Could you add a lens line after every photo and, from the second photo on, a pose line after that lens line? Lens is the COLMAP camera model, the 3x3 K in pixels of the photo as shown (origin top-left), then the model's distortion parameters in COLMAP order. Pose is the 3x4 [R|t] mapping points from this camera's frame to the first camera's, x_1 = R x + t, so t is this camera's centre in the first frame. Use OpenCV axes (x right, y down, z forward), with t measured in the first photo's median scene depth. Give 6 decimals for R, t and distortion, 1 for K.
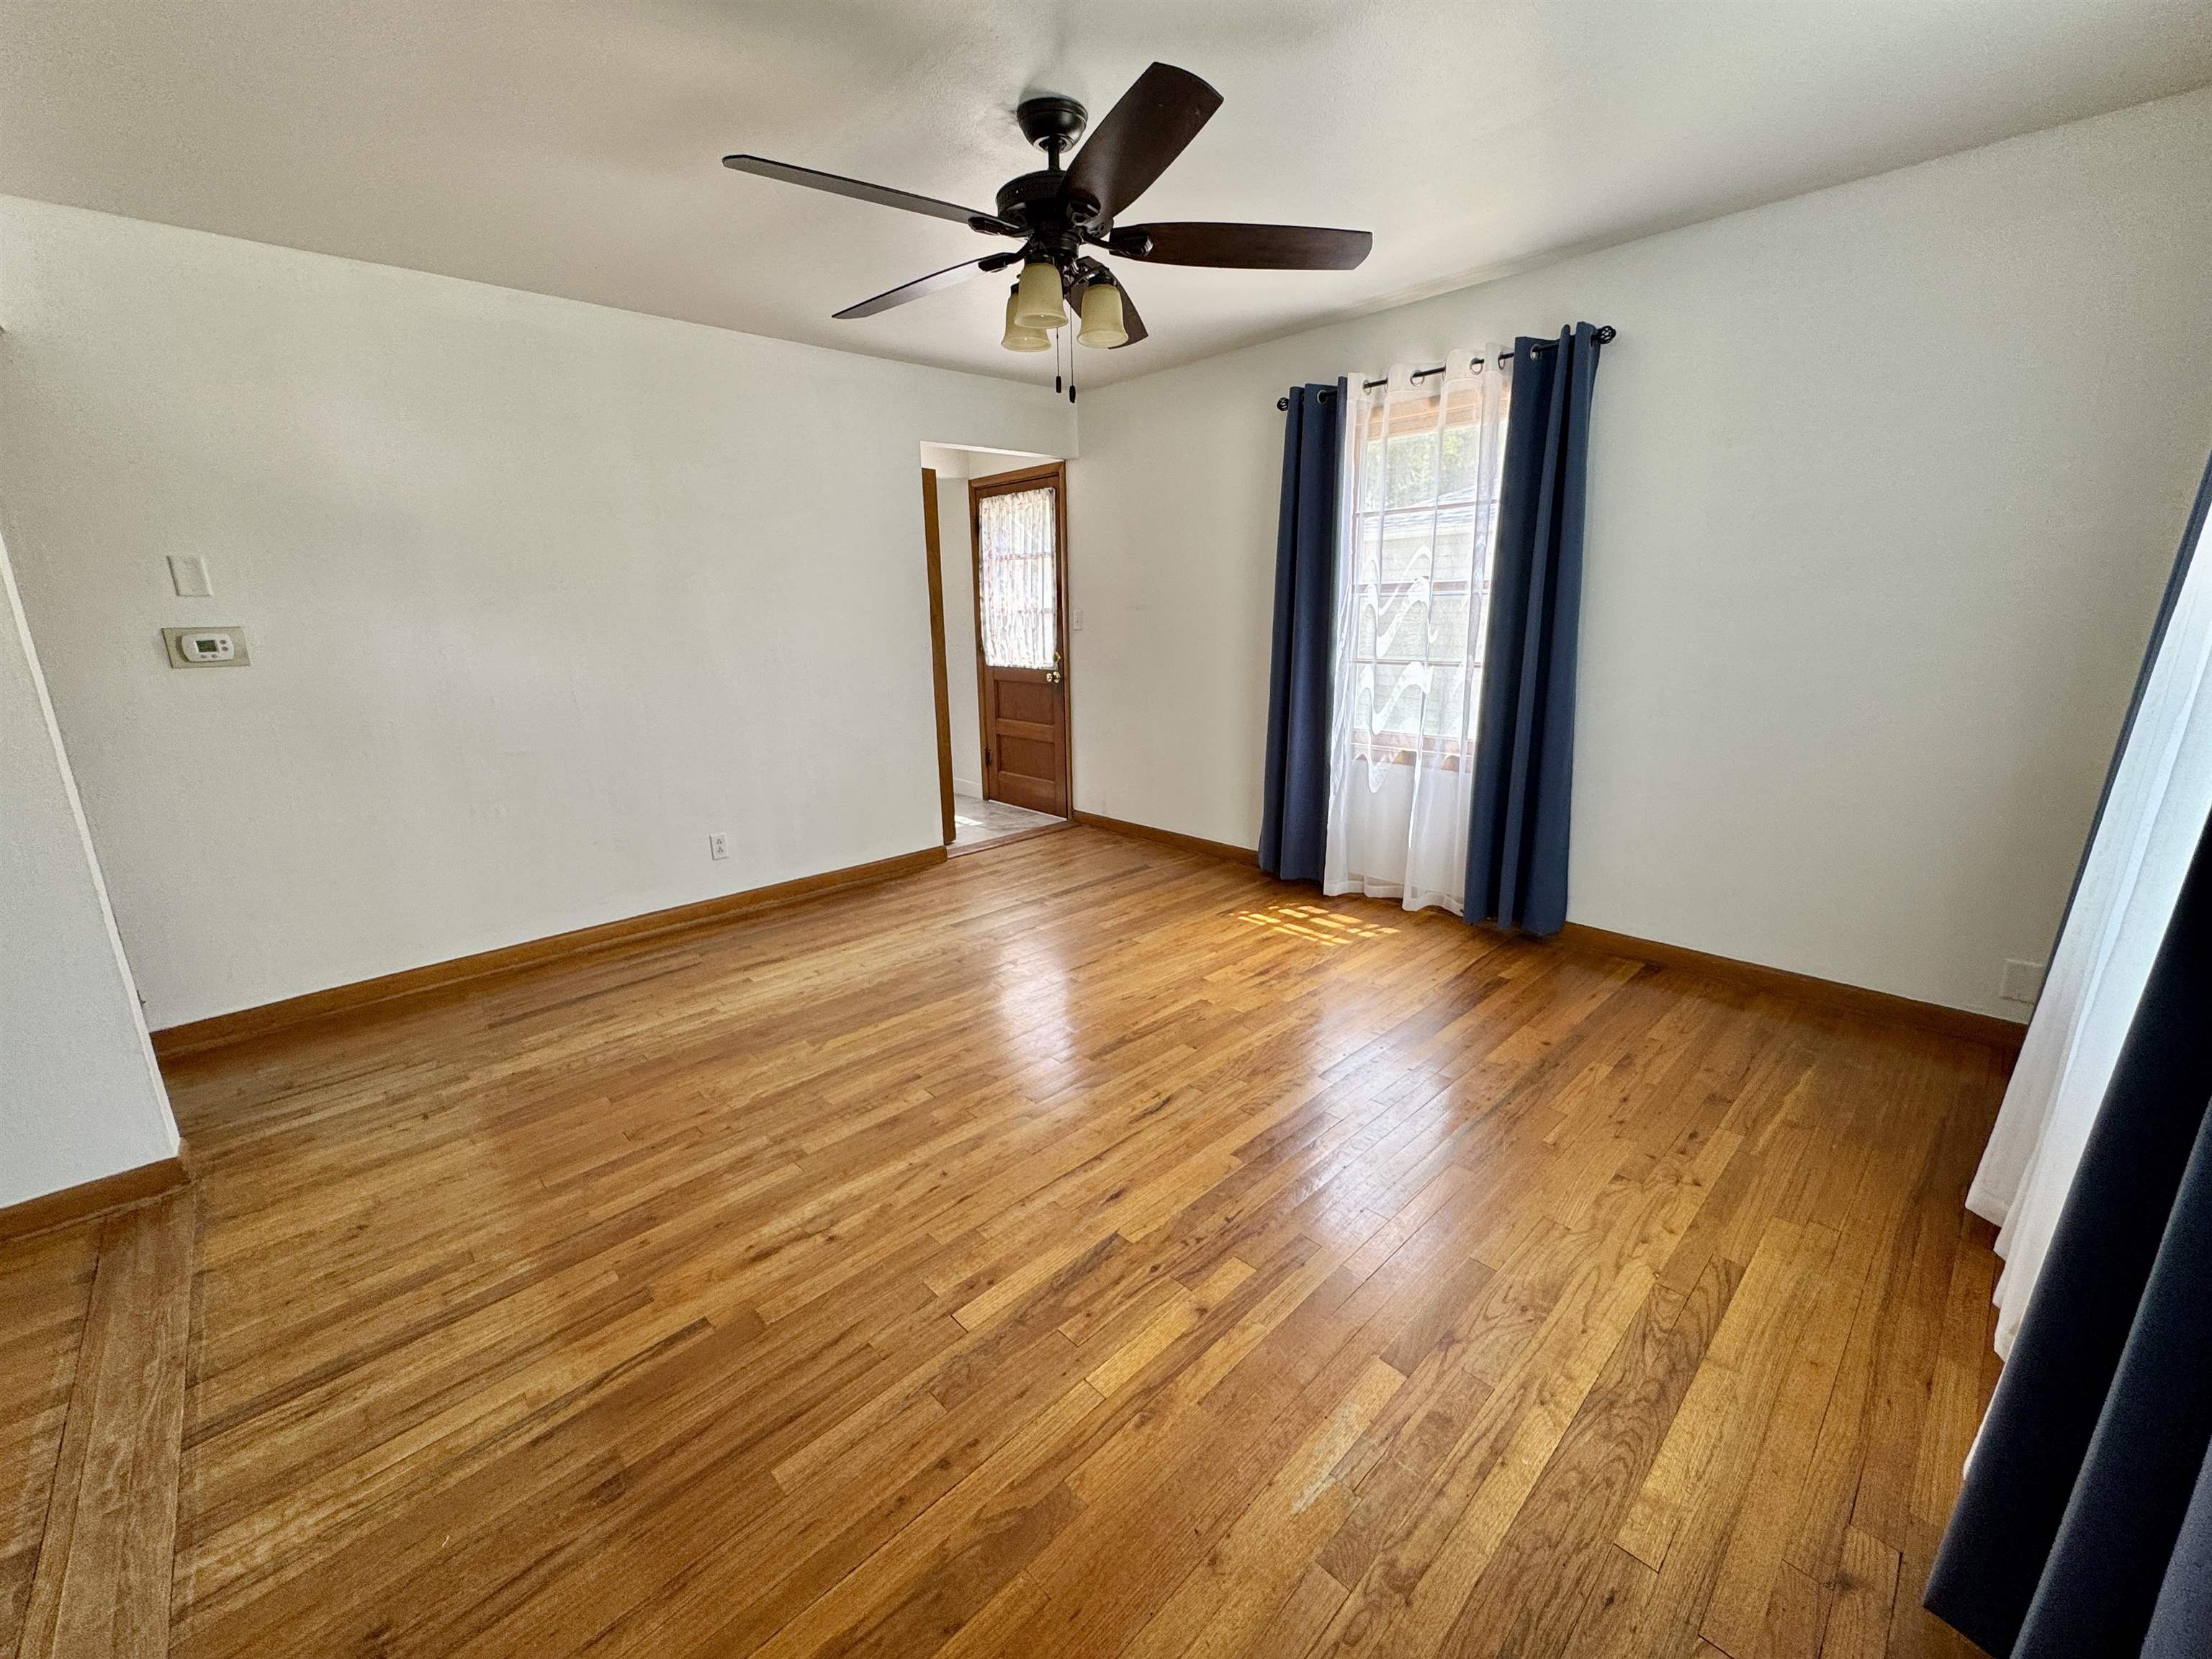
lens RADIAL K [[886.6, 0, 1101.8], [0, 886.6, 834.0], [0, 0, 1]] dist [-0.006161, 0.000867]
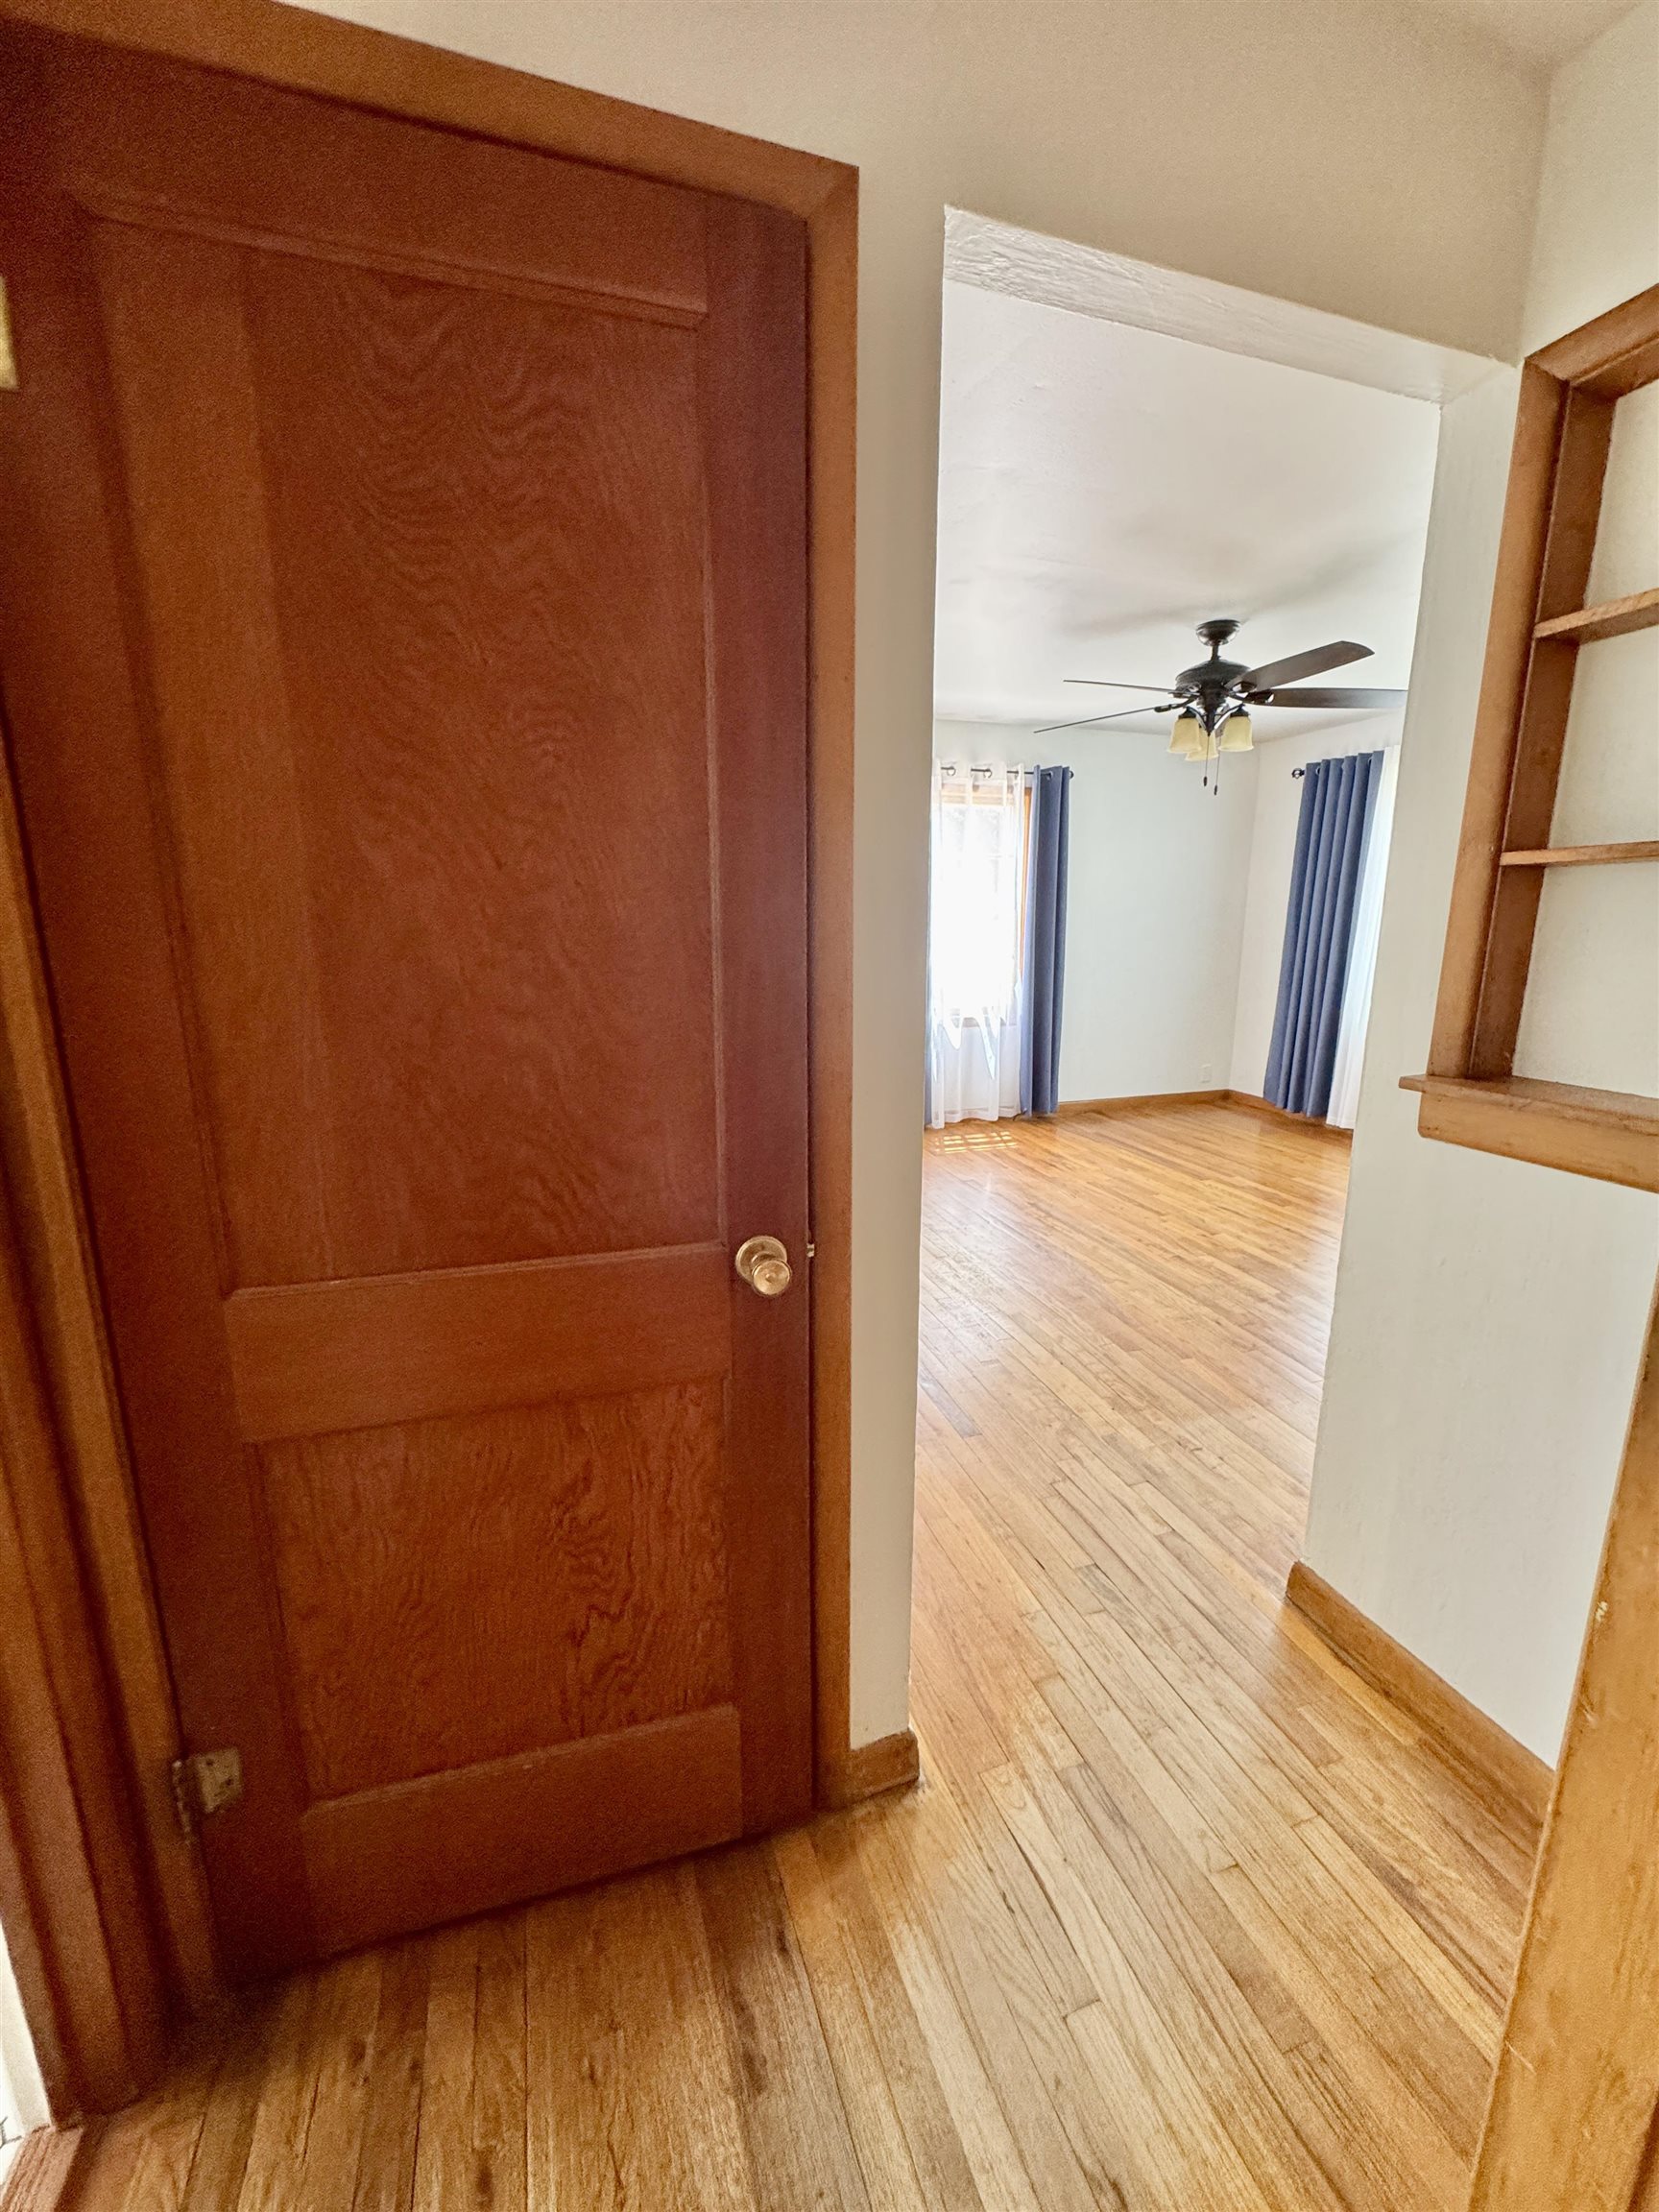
lens RADIAL K [[886.6, 0, 835.1], [0, 886.6, 1108.3], [0, 0, 1]] dist [-0.006161, 0.000867]
pose [[0.418878, -0.175409, 0.890939, -1.642421], [0.218408, 0.971823, 0.088648, -0.187981], [-0.881385, 0.157455, 0.445386, 0.842234]]
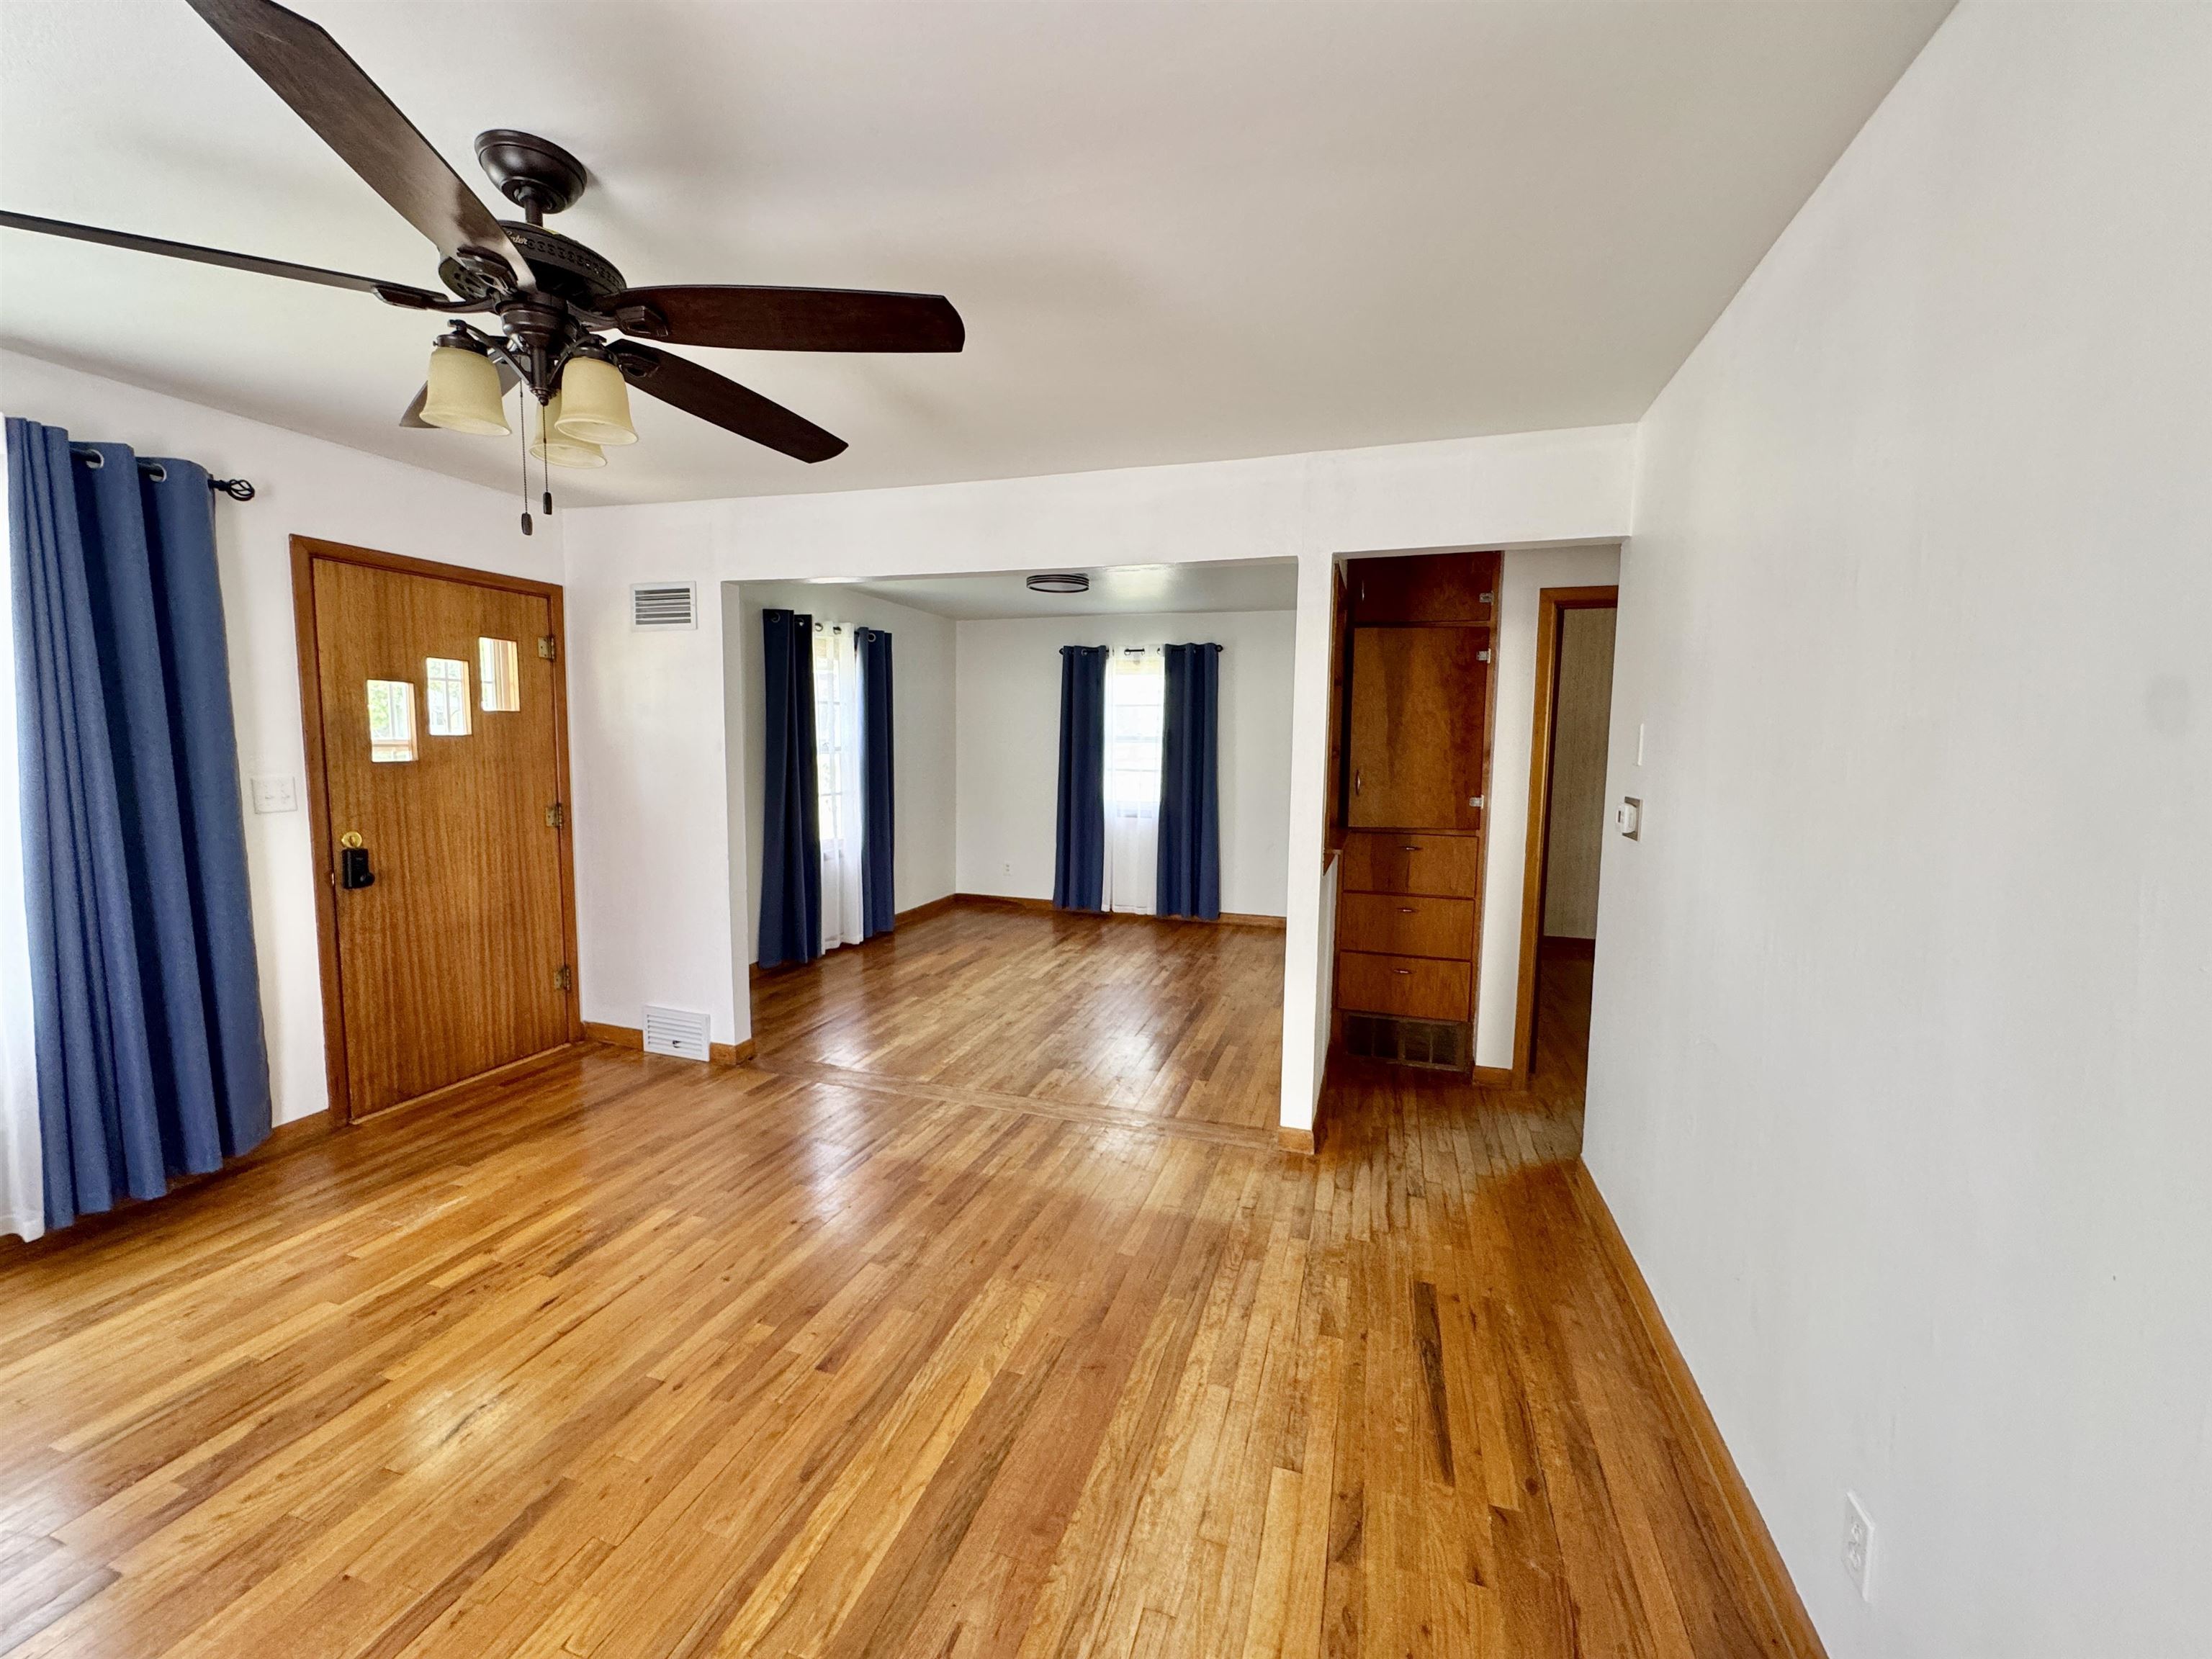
lens RADIAL K [[886.6, 0, 1104.7], [0, 886.6, 823.0], [0, 0, 1]] dist [-0.006161, 0.000867]
pose [[-0.876392, 0.048339, -0.479167, -0.076689], [-0.119743, 0.941834, 0.314023, -0.474134], [0.466476, 0.332584, -0.819627, 1.643147]]
